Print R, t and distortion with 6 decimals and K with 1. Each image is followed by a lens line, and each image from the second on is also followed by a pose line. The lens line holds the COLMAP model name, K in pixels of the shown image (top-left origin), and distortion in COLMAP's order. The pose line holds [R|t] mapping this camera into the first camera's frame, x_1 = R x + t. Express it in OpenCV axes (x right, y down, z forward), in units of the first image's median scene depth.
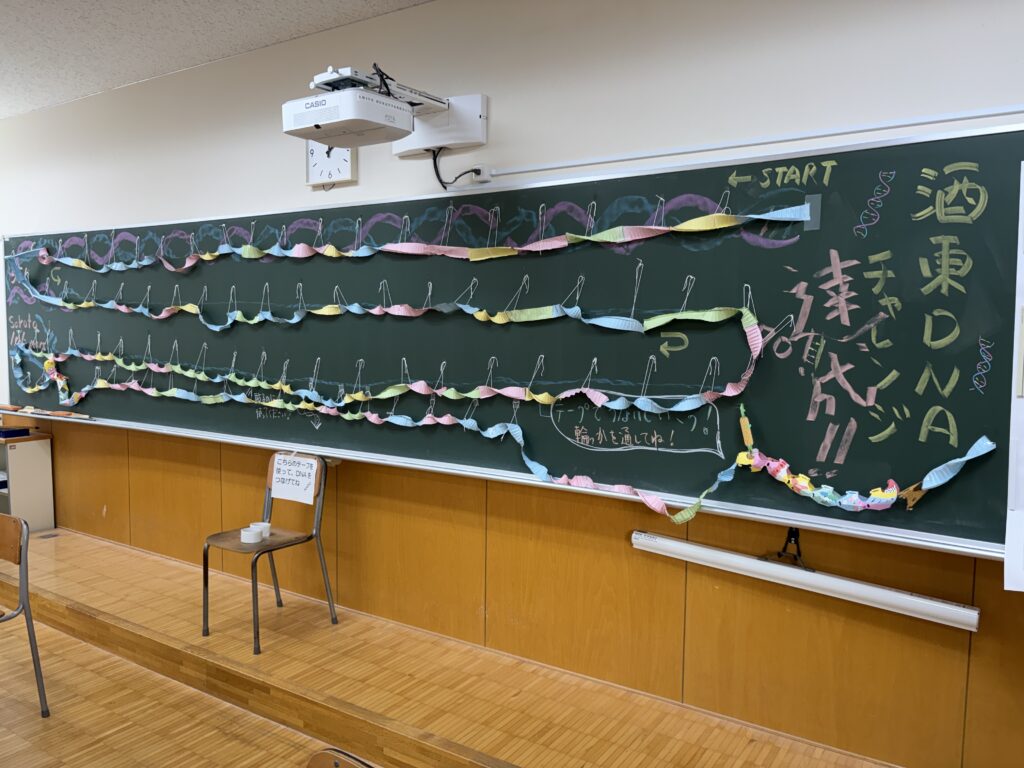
lens RADIAL K [[768.5, 0, 515.9], [0, 768.5, 386.9], [0, 0, 1]] dist [0.030242, -0.021207]
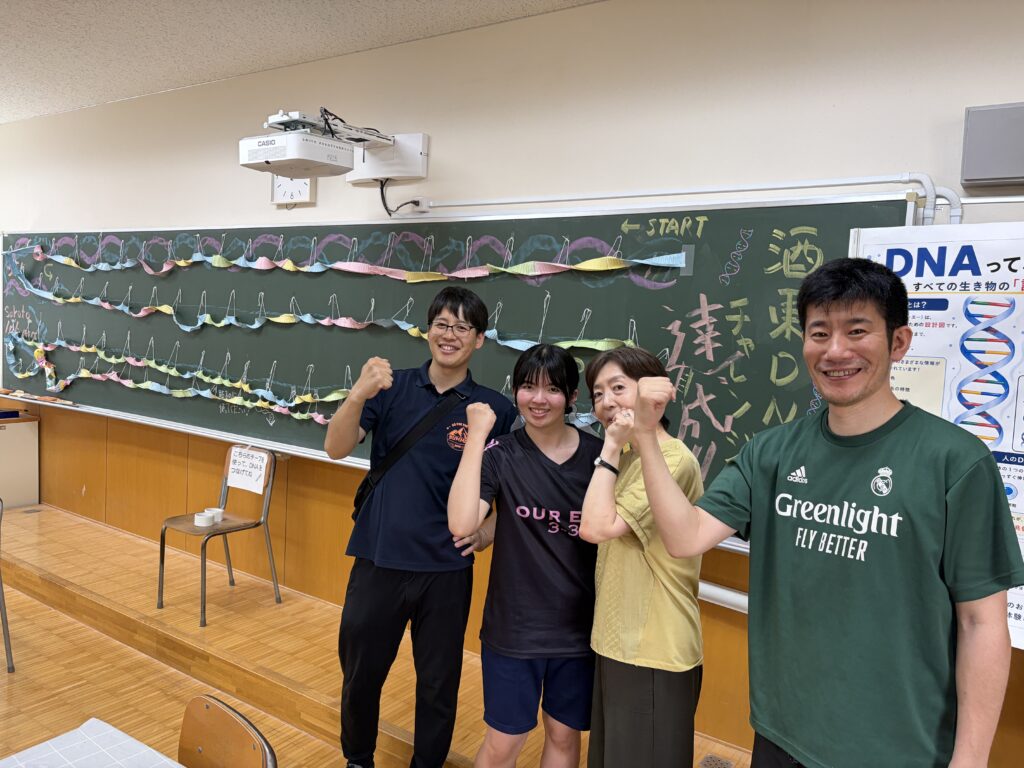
lens RADIAL K [[768.5, 0, 508.0], [0, 768.5, 381.2], [0, 0, 1]] dist [0.030242, -0.021207]
pose [[0.998945, 0.042866, -0.016488, 0.107224], [-0.042867, 0.999081, 0.000270, -0.026658], [0.016484, 0.000437, 0.999864, -0.107044]]
